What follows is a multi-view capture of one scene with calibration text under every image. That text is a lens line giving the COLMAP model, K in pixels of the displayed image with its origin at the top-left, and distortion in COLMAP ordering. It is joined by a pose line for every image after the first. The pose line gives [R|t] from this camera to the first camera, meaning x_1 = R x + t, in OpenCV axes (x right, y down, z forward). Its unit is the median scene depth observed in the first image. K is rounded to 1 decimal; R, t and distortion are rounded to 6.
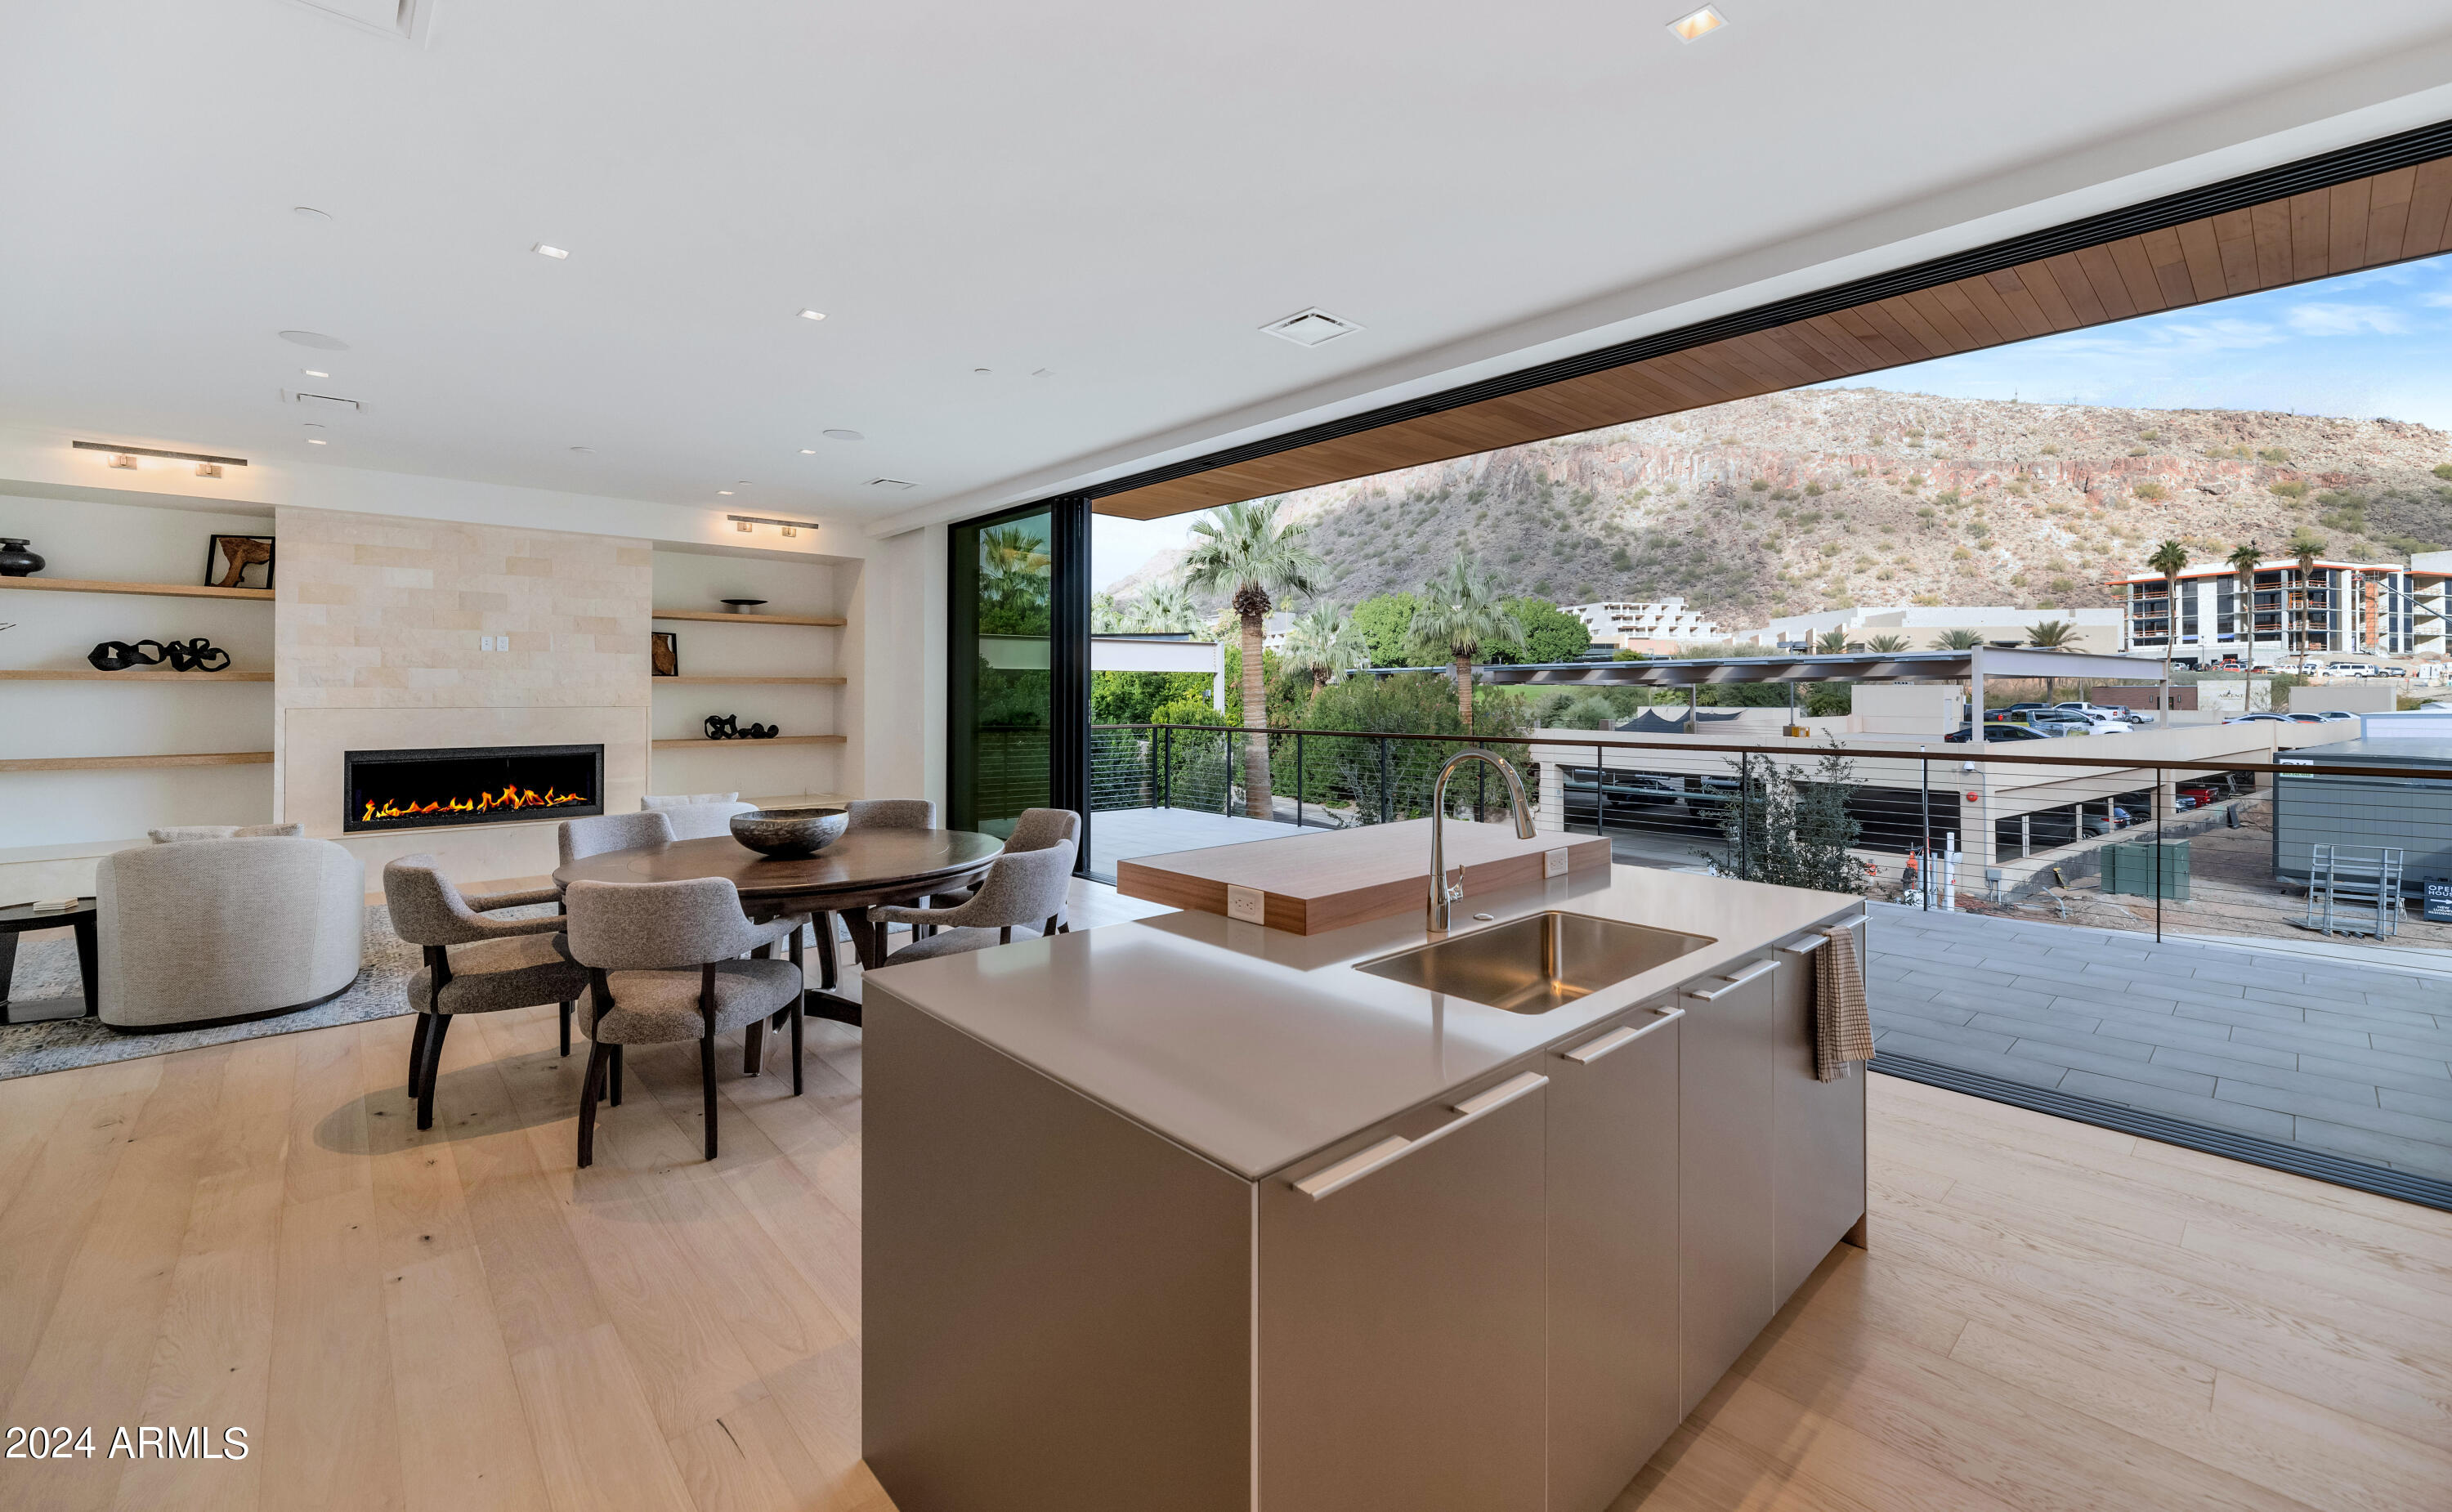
lens RADIAL K [[1031.2, 0, 1261.0], [0, 1031.2, 680.9], [0, 0, 1]] dist [-0.011453, 0.003349]
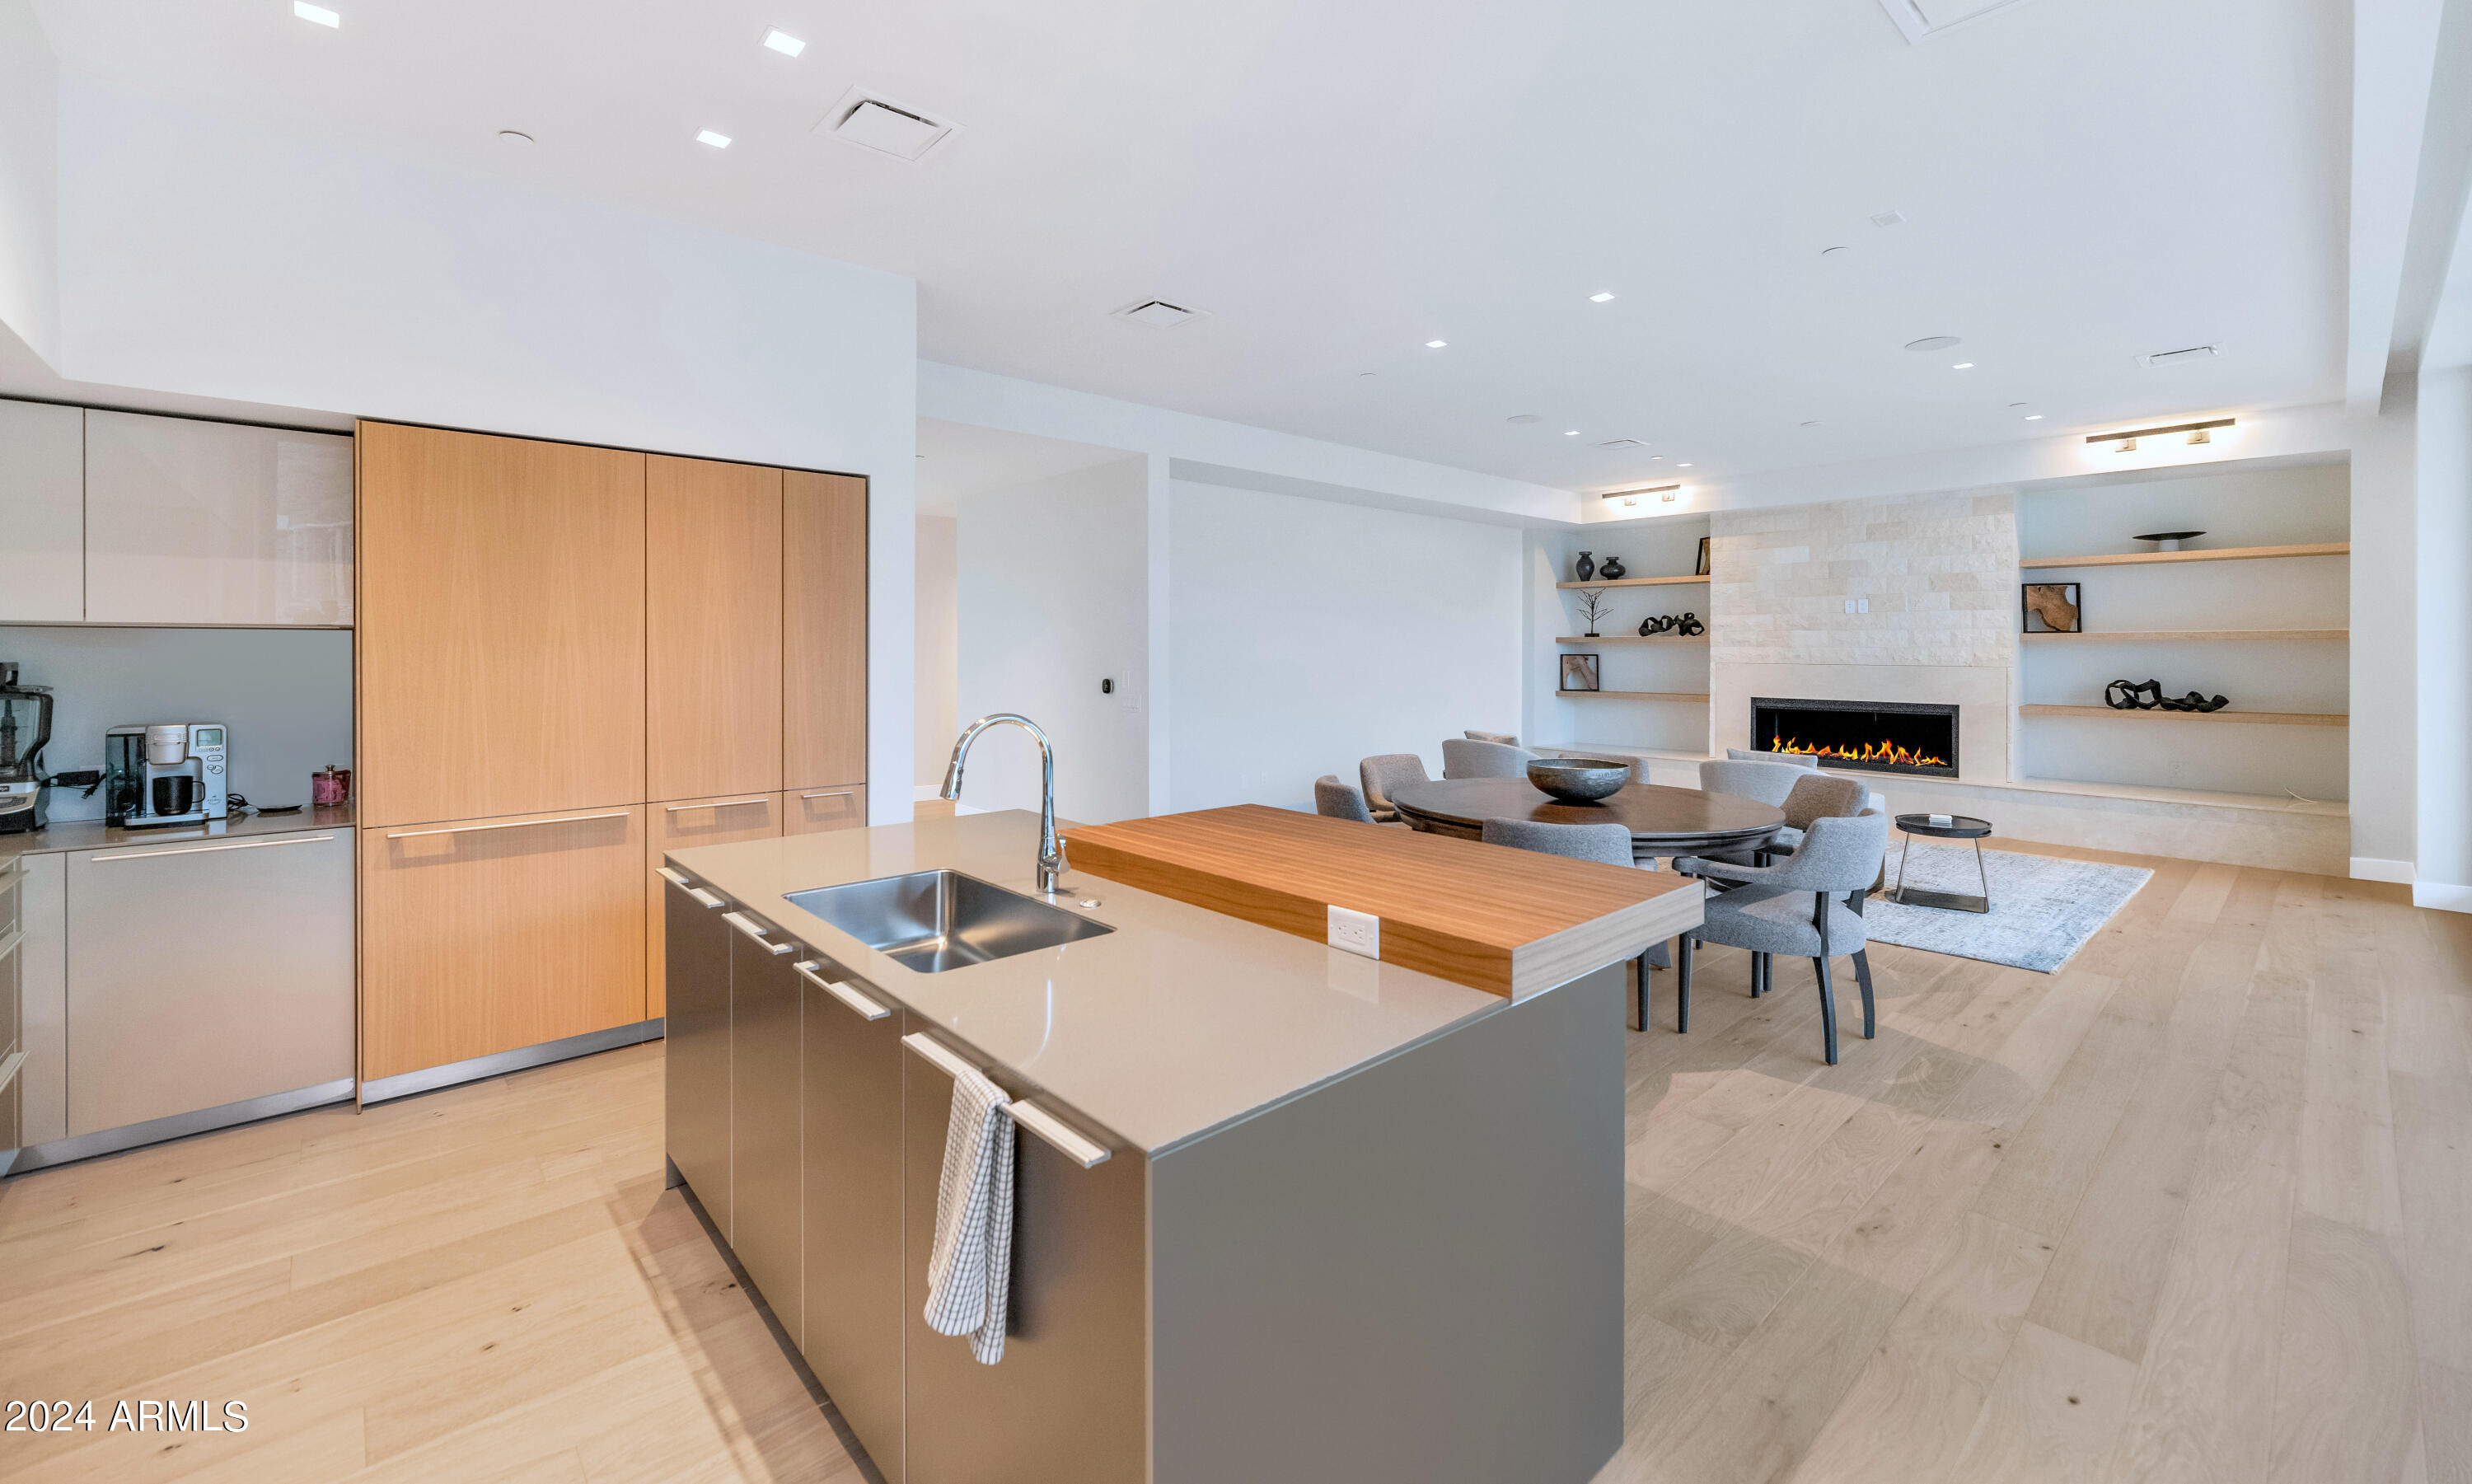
lens RADIAL K [[1024.1, 0, 1232.6], [0, 1024.1, 647.5], [0, 0, 1]] dist [-0.006652, 0.001401]
pose [[-0.044995, -0.000706, -0.998987, 0.284347], [0.010360, 0.999946, -0.001173, 0.001264], [0.998933, -0.010402, -0.044985, 0.296689]]
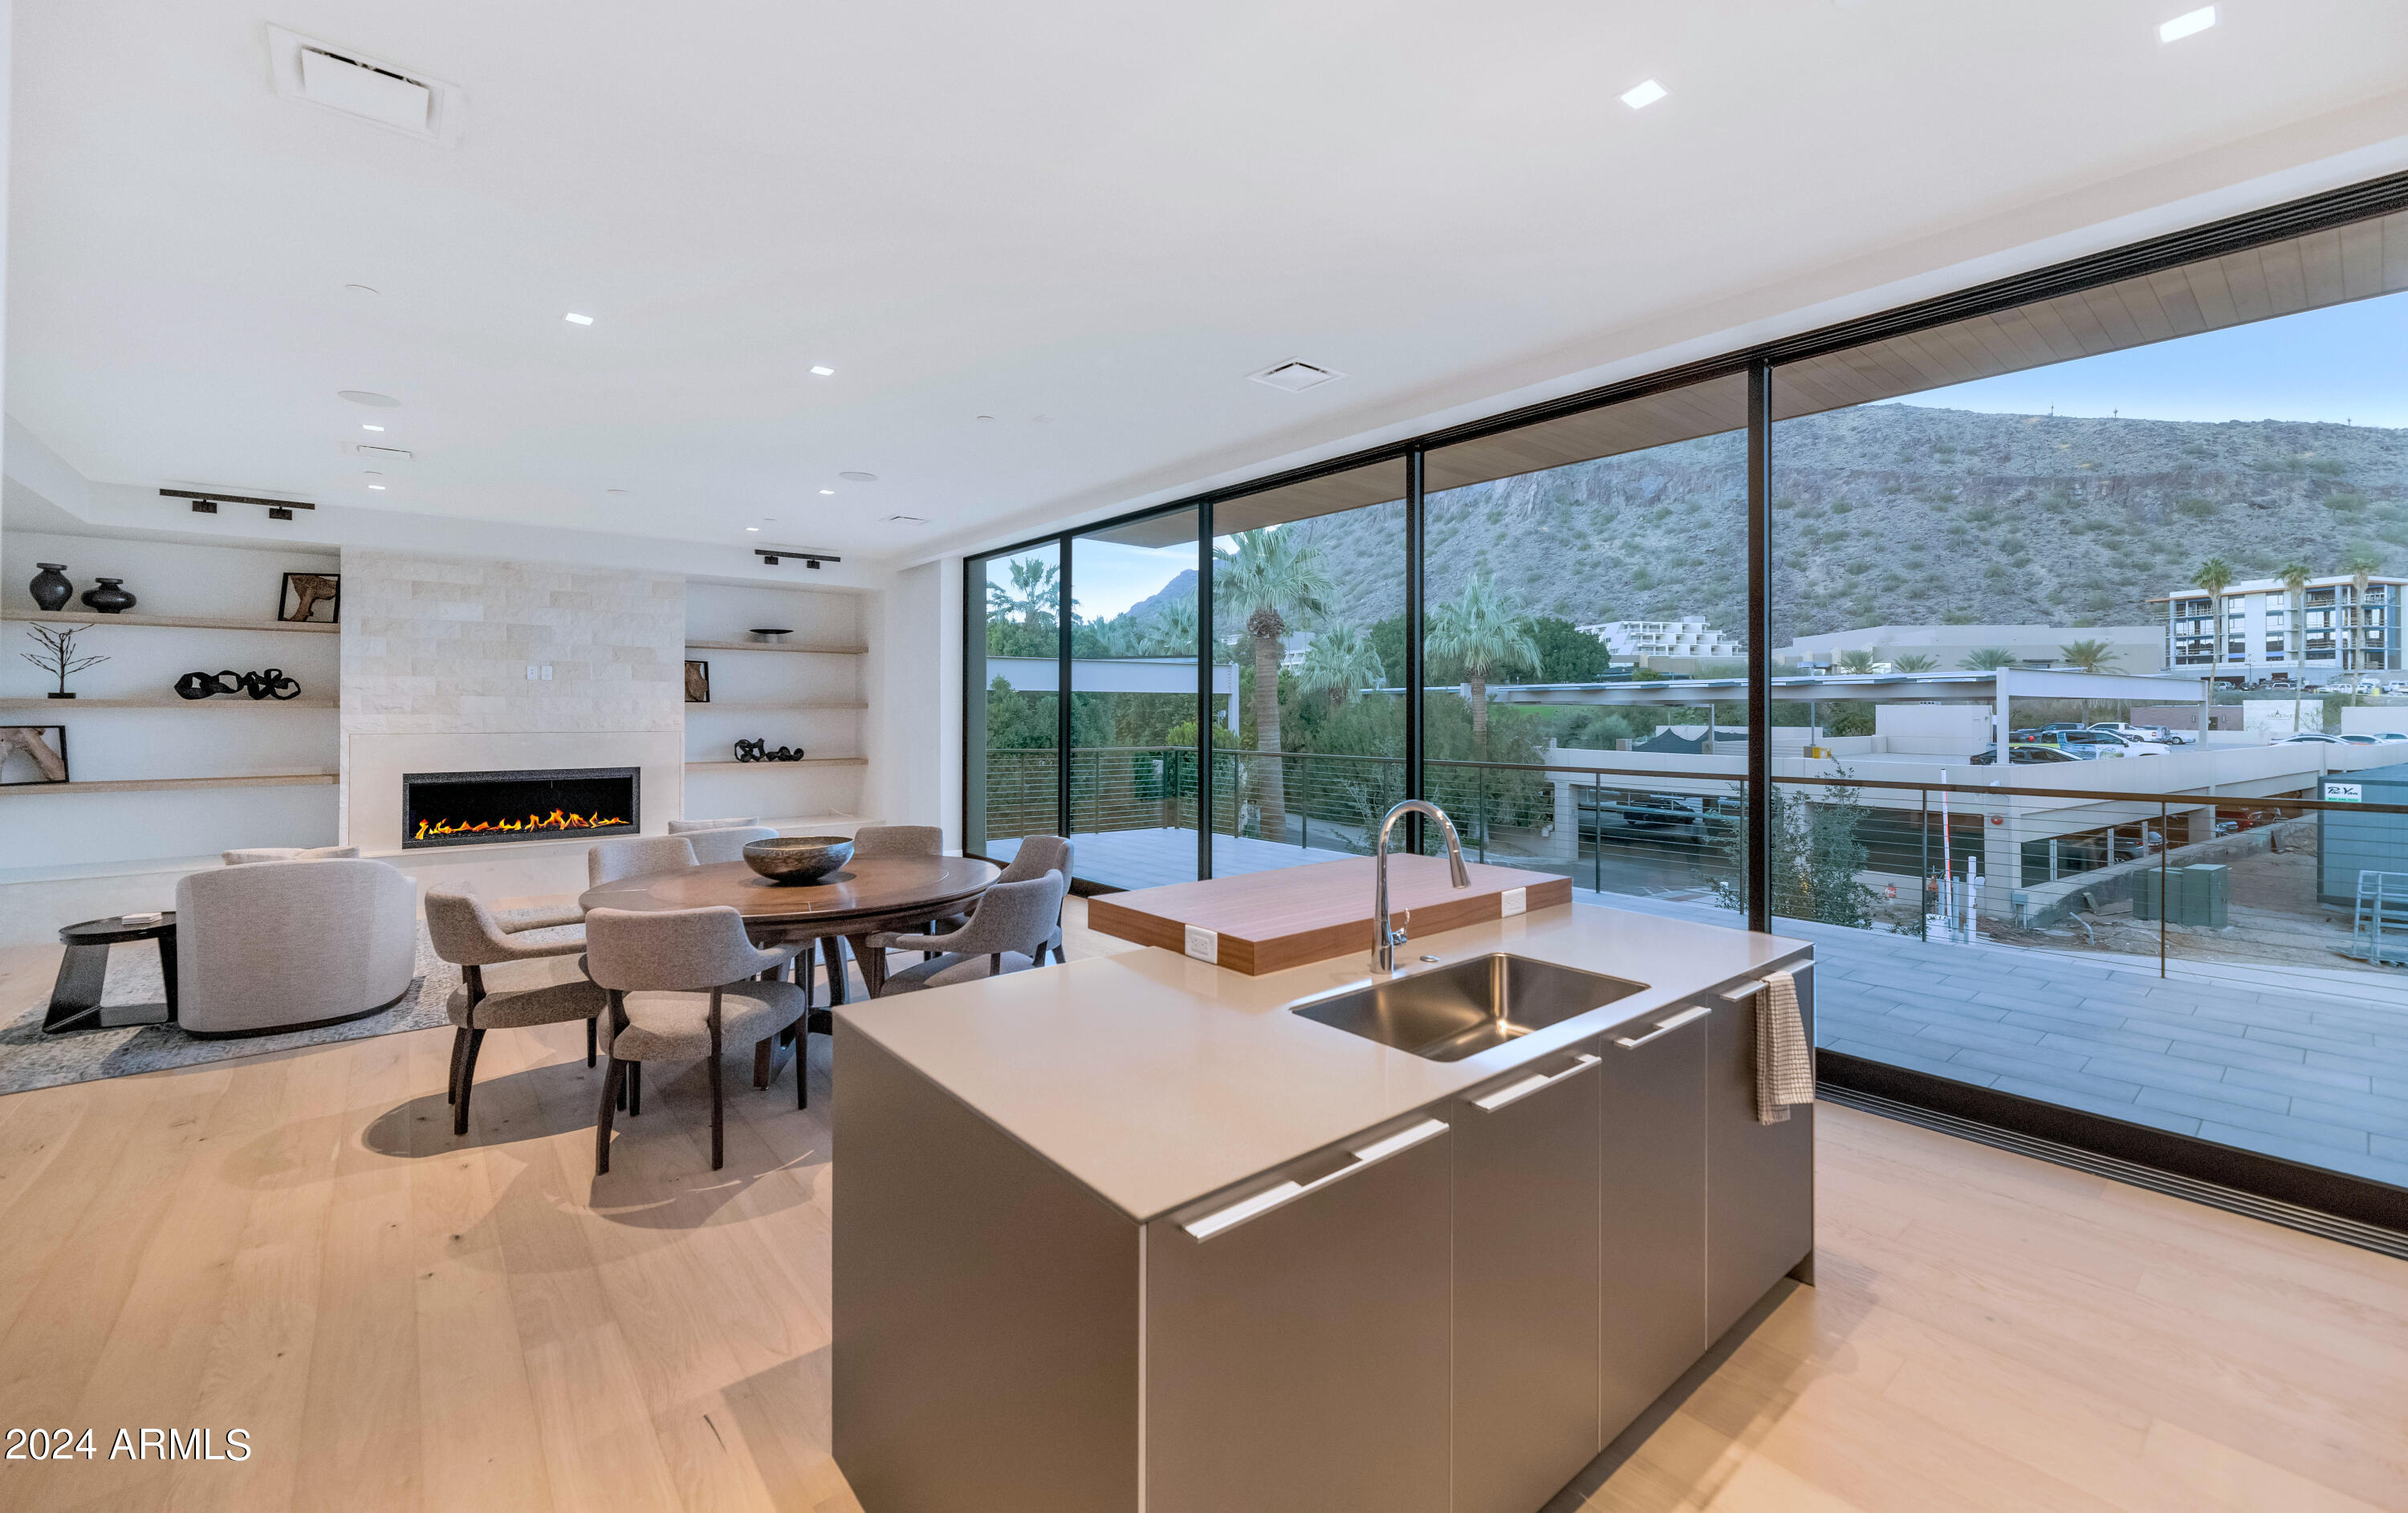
lens RADIAL K [[1011.9, 0, 1234.6], [0, 1011.9, 704.0], [0, 0, 1]] dist [-0.008667, 0.002104]
pose [[0.998872, 0.002238, -0.047428, 0.017263], [-0.001976, 0.999983, 0.005572, -0.008721], [0.047440, -0.005472, 0.998859, -0.007879]]
